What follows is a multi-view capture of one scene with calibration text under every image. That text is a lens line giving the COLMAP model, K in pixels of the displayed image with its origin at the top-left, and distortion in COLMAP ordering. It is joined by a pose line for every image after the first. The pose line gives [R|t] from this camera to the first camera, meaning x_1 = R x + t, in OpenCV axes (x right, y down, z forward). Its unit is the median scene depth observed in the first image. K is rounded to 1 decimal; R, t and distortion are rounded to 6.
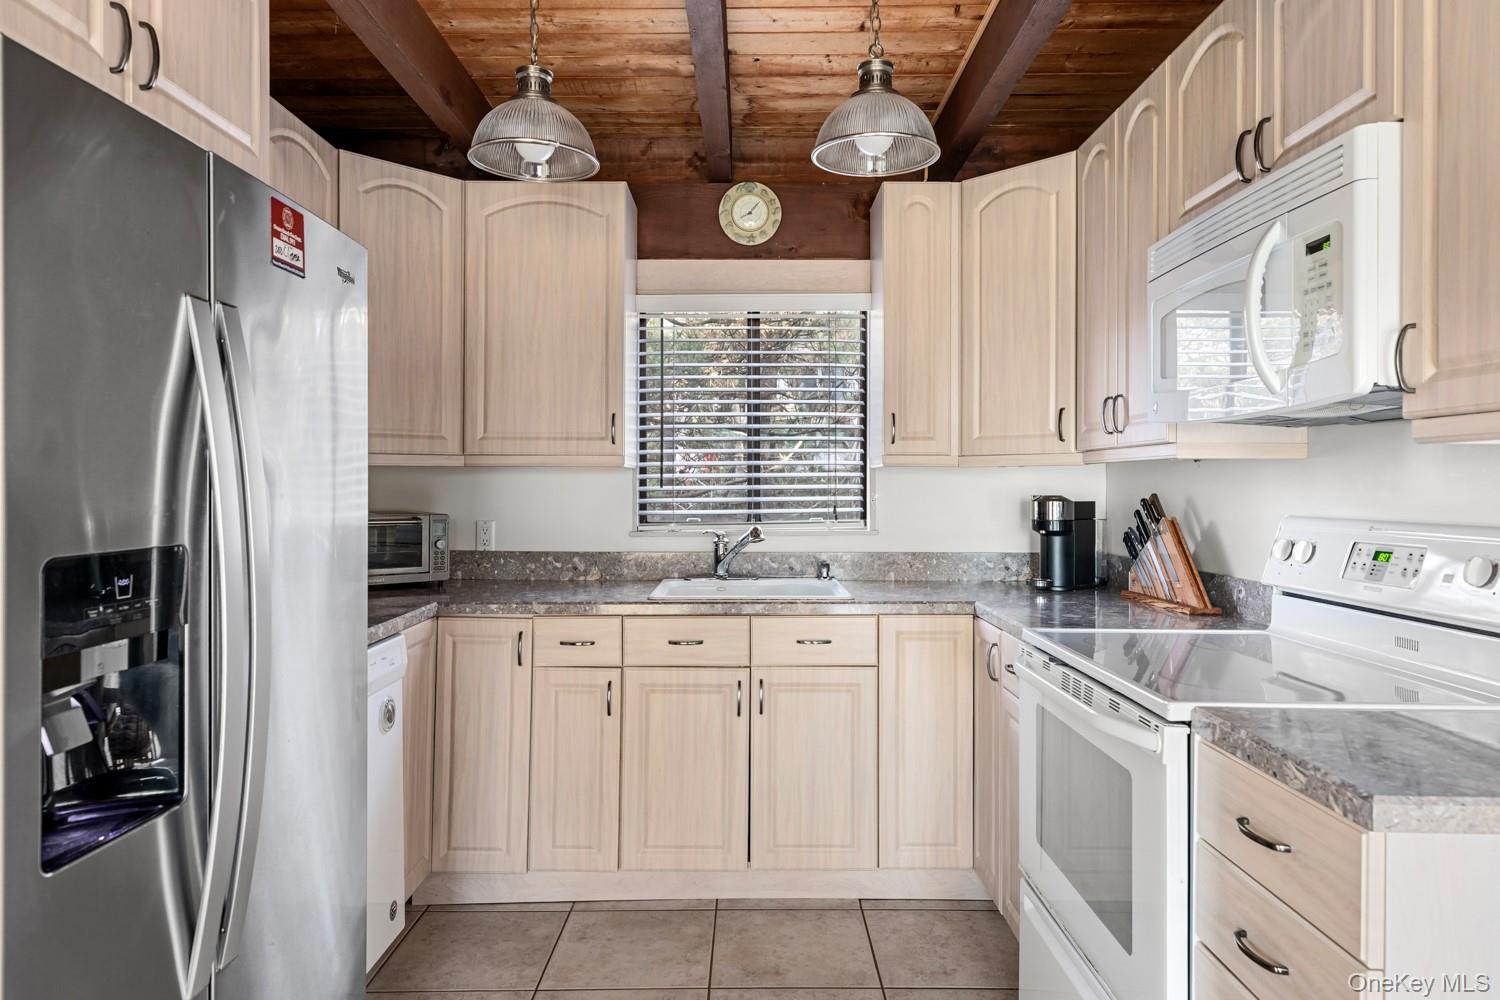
lens RADIAL K [[923.6, 0, 744.1], [0, 923.6, 481.8], [0, 0, 1]] dist [0.004536, 0.001822]
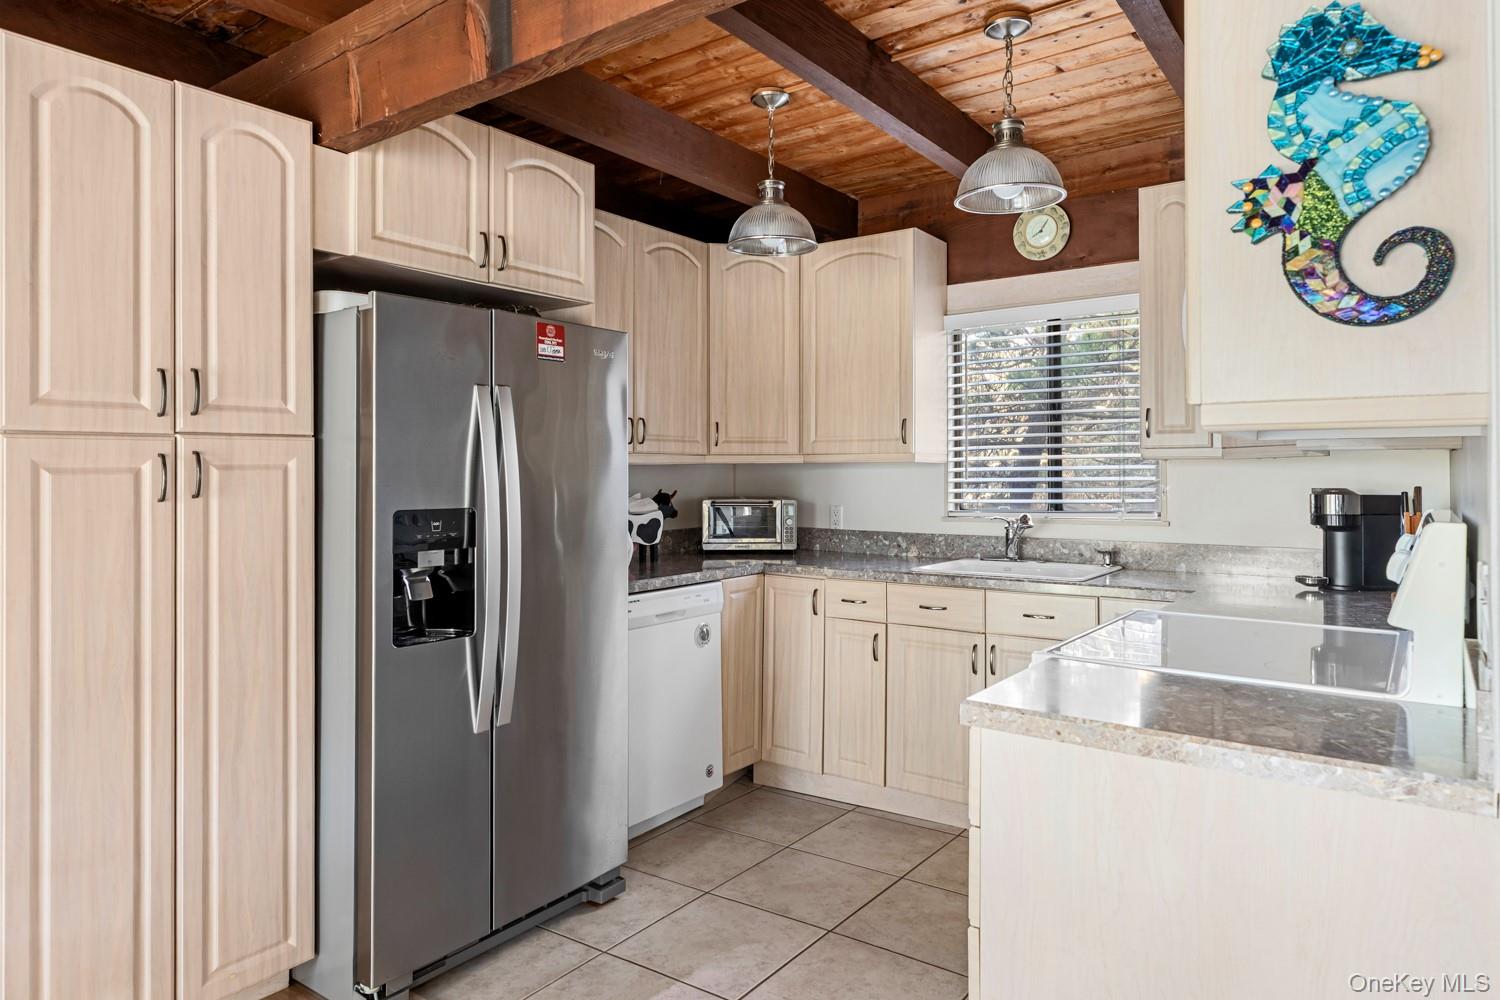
lens RADIAL K [[924.2, 0, 749.7], [0, 924.2, 463.2], [0, 0, 1]] dist [0.003267, 0.002507]
pose [[0.809973, -0.009761, -0.586386, 0.450404], [0.003469, 0.999924, -0.011853, -0.001617], [0.586457, 0.007566, 0.809945, -0.120882]]
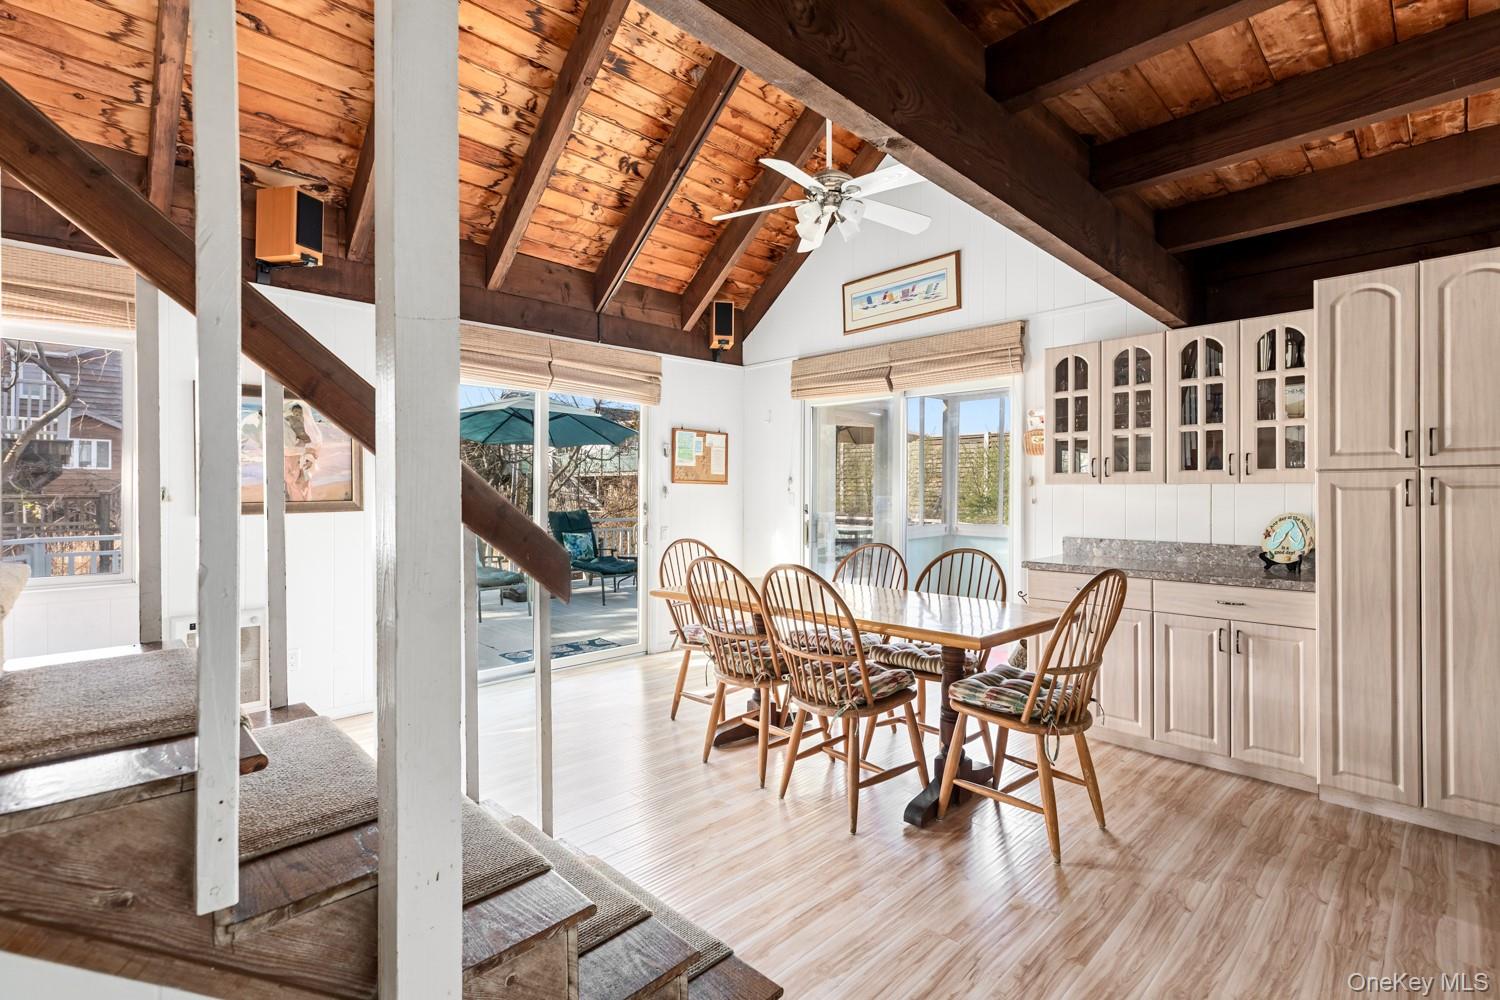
lens RADIAL K [[692.1, 0, 754.1], [0, 692.1, 487.4], [0, 0, 1]] dist [0.007019, -0.000170]
pose [[-0.715967, -0.007577, -0.698093, 0.949950], [-0.008680, 0.999960, -0.001952, 0.001839], [0.698080, 0.004662, -0.716005, 0.242585]]
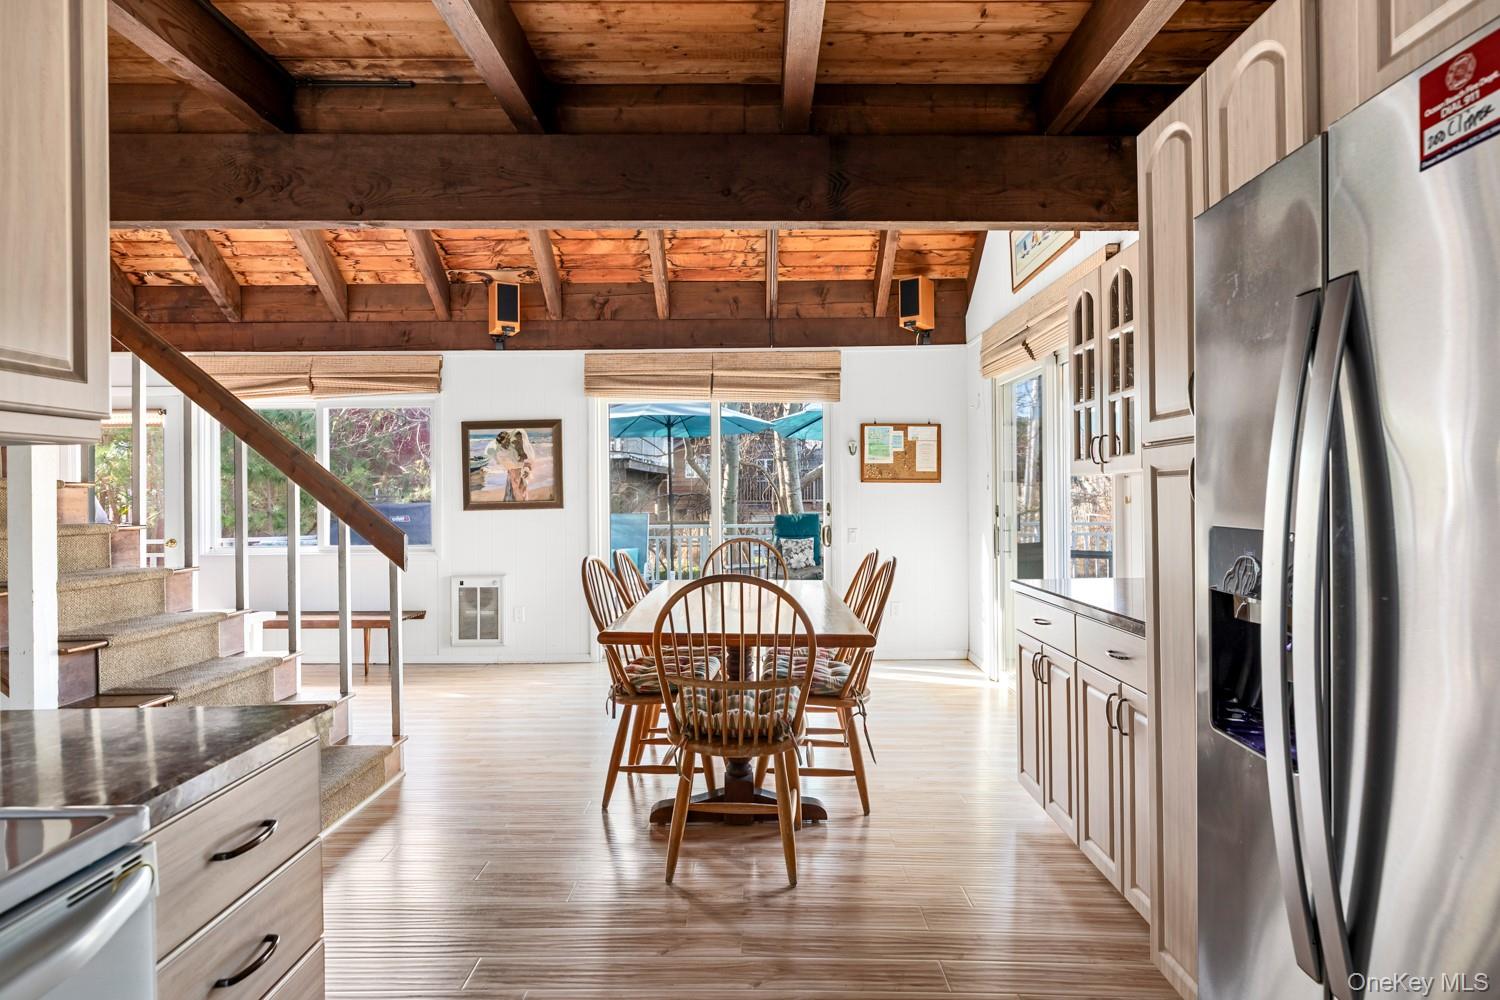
lens RADIAL K [[781.9, 0, 751.1], [0, 781.9, 491.9], [0, 0, 1]] dist [-0.000761, 0.000257]
pose [[-0.999969, 0.005343, 0.005733, 0.008598], [0.005364, 0.999979, 0.003724, 0.004484], [-0.005713, 0.003754, -0.999977, 0.779431]]
